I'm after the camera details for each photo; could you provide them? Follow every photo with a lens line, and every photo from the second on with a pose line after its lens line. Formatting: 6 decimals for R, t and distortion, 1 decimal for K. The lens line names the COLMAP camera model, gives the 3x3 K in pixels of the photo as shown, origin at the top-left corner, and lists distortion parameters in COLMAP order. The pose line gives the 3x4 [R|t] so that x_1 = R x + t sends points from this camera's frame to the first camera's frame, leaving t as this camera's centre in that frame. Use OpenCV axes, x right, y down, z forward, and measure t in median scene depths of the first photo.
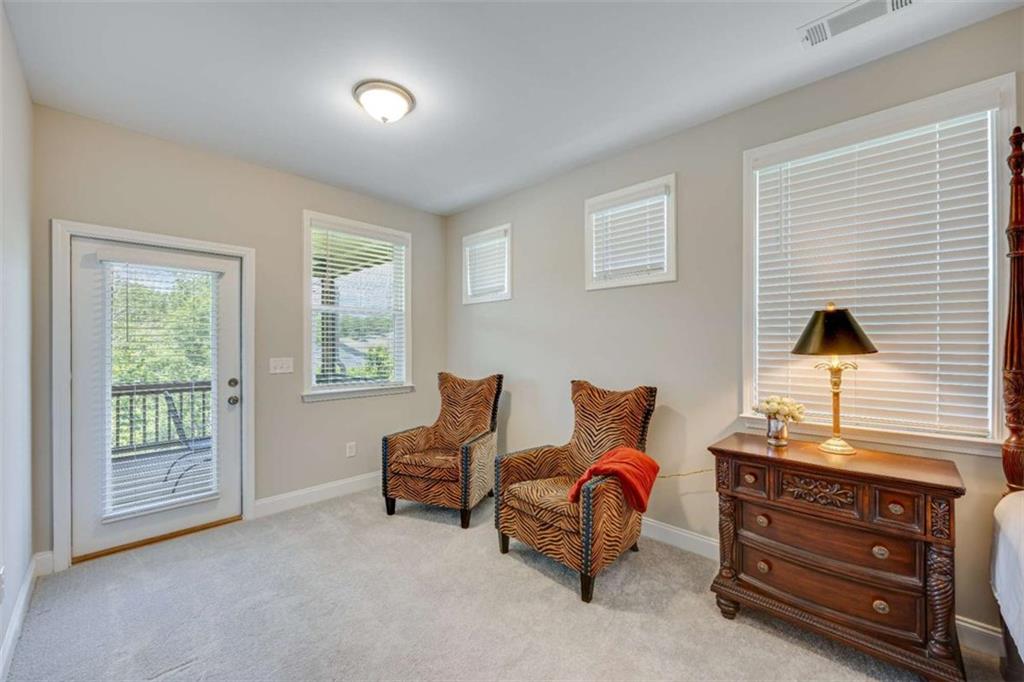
lens RADIAL K [[425.7, 0, 517.1], [0, 425.7, 344.0], [0, 0, 1]] dist [-0.006343, -0.000129]
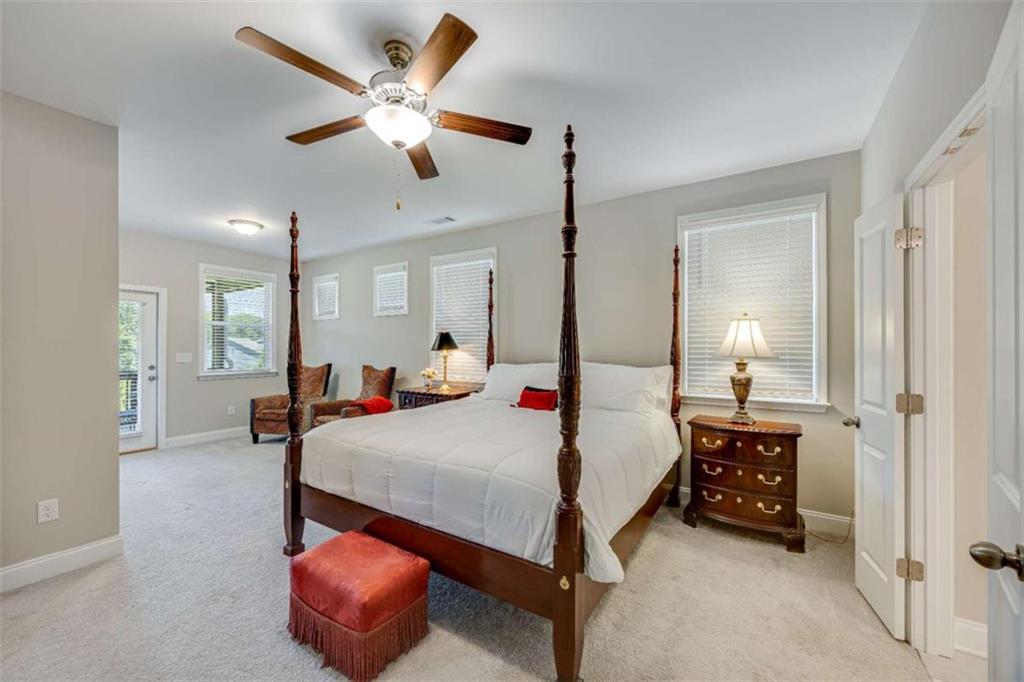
lens RADIAL K [[408.5, 0, 509.0], [0, 408.5, 344.3], [0, 0, 1]] dist [0.000328, 0.000198]
pose [[0.980666, 0.004139, 0.195647, 0.536421], [-0.003744, 0.999990, -0.002386, -0.004743], [-0.195655, 0.001607, 0.980671, -1.154756]]
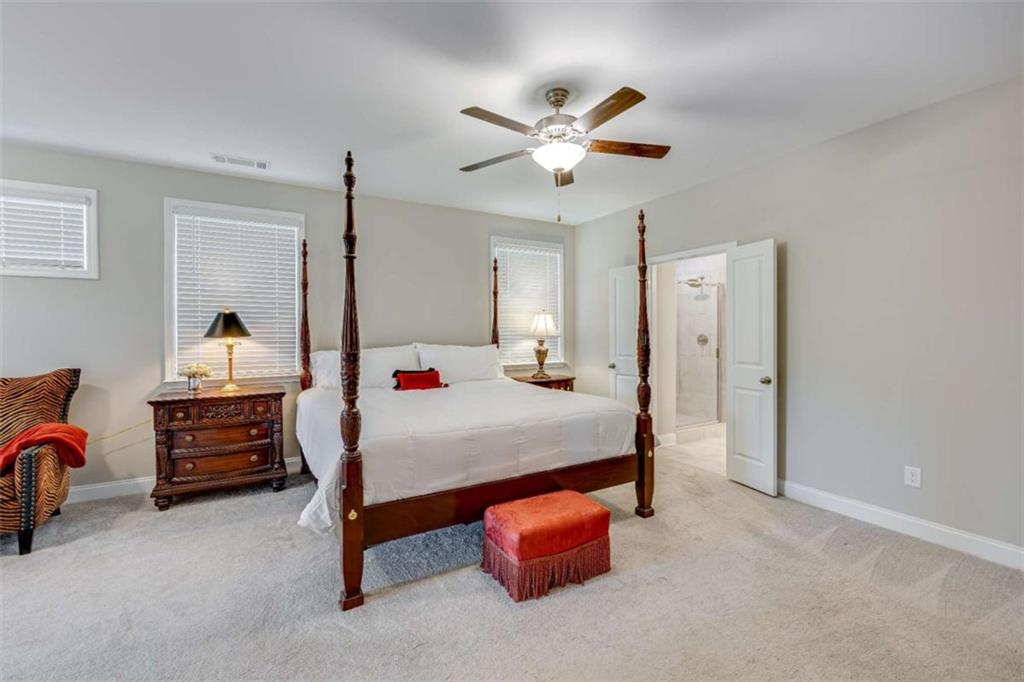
lens RADIAL K [[415.7, 0, 515.7], [0, 415.7, 334.1], [0, 0, 1]] dist [0.000768, -0.000051]
pose [[0.283487, -0.006253, 0.958956, -0.491506], [0.002187, 0.999980, 0.005874, 0.002628], [-0.958974, 0.000432, 0.283495, -0.546385]]
